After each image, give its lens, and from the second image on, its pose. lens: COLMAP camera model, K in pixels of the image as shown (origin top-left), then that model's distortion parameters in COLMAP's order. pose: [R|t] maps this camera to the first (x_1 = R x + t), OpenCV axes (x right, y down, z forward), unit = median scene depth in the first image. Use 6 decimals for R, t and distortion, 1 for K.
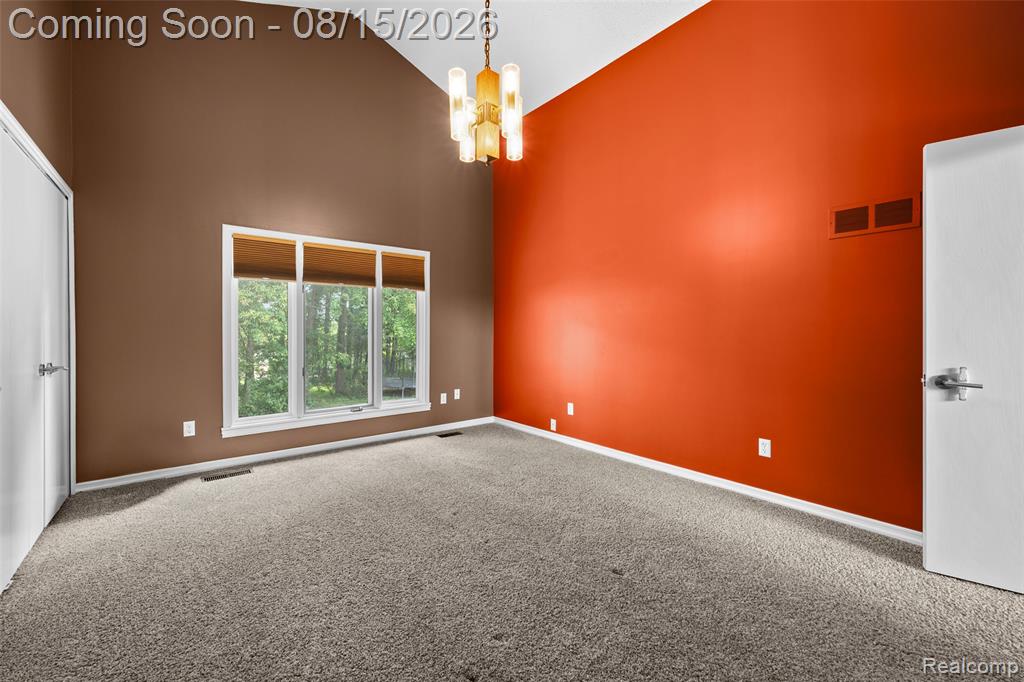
lens RADIAL K [[413.0, 0, 505.6], [0, 413.0, 335.5], [0, 0, 1]] dist [-0.000339, 0.000531]
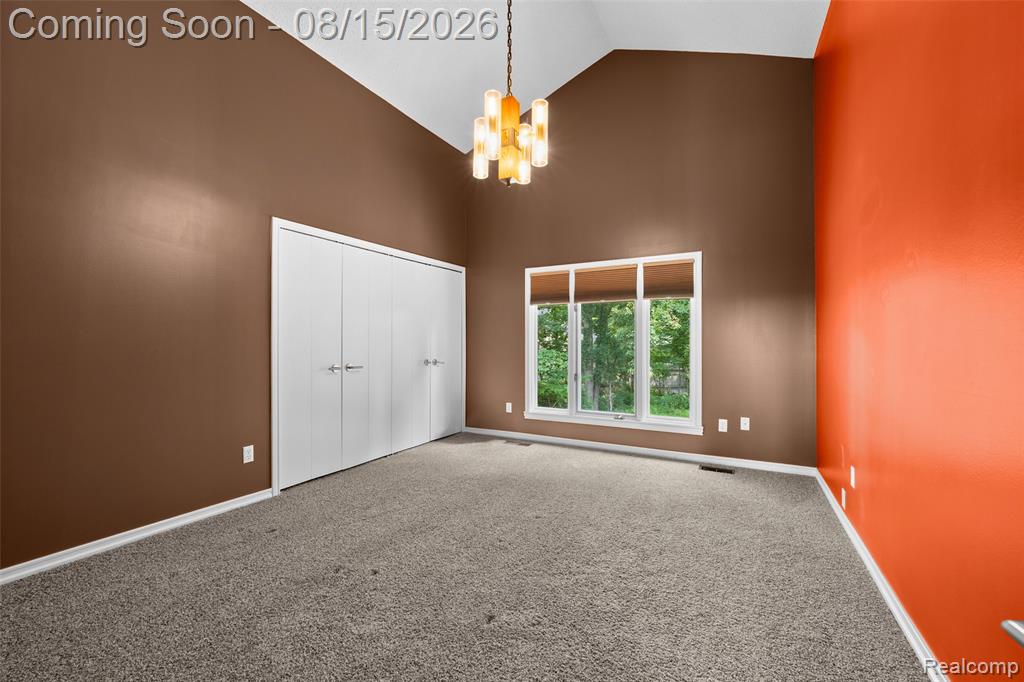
lens RADIAL K [[413.0, 0, 506.2], [0, 413.0, 341.9], [0, 0, 1]] dist [-0.000339, 0.000531]
pose [[0.384976, -0.007022, -0.922900, 0.544596], [-0.013282, 0.999825, -0.013148, 0.004228], [0.922831, 0.017320, 0.384816, 0.349469]]
